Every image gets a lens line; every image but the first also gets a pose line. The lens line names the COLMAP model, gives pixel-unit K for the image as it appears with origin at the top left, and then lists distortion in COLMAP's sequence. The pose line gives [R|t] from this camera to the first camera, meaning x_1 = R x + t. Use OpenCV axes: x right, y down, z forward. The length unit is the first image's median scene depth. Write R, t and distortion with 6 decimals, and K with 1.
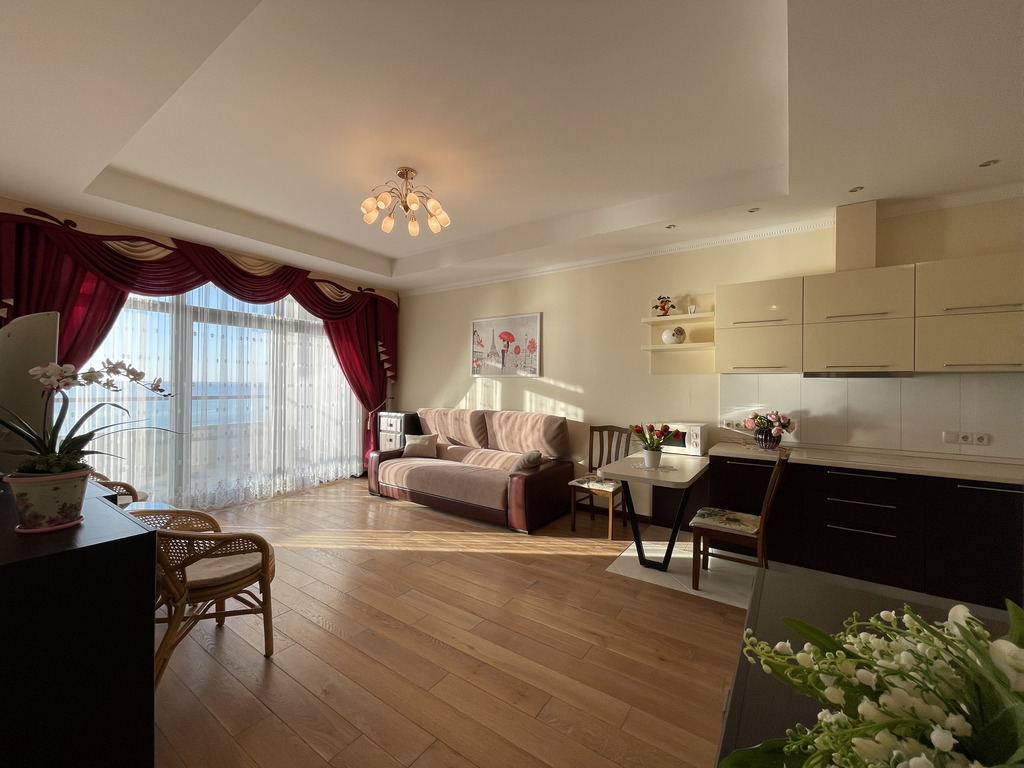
lens RADIAL K [[412.4, 0, 509.1], [0, 412.4, 381.6], [0, 0, 1]] dist [-0.003362, 0.000390]
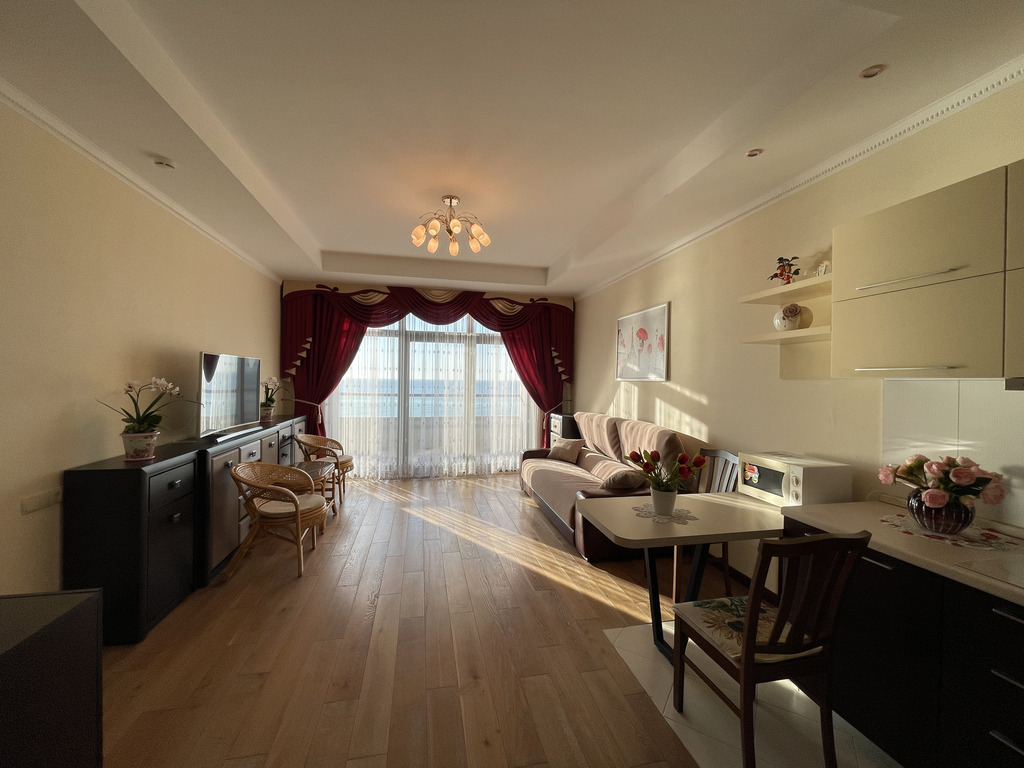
lens RADIAL K [[412.4, 0, 506.2], [0, 412.4, 377.8], [0, 0, 1]] dist [-0.003362, 0.000390]
pose [[0.722438, -0.002643, -0.691431, 0.499914], [-0.004273, 0.999957, -0.008286, -0.013007], [0.691423, 0.008941, 0.722395, 0.234357]]
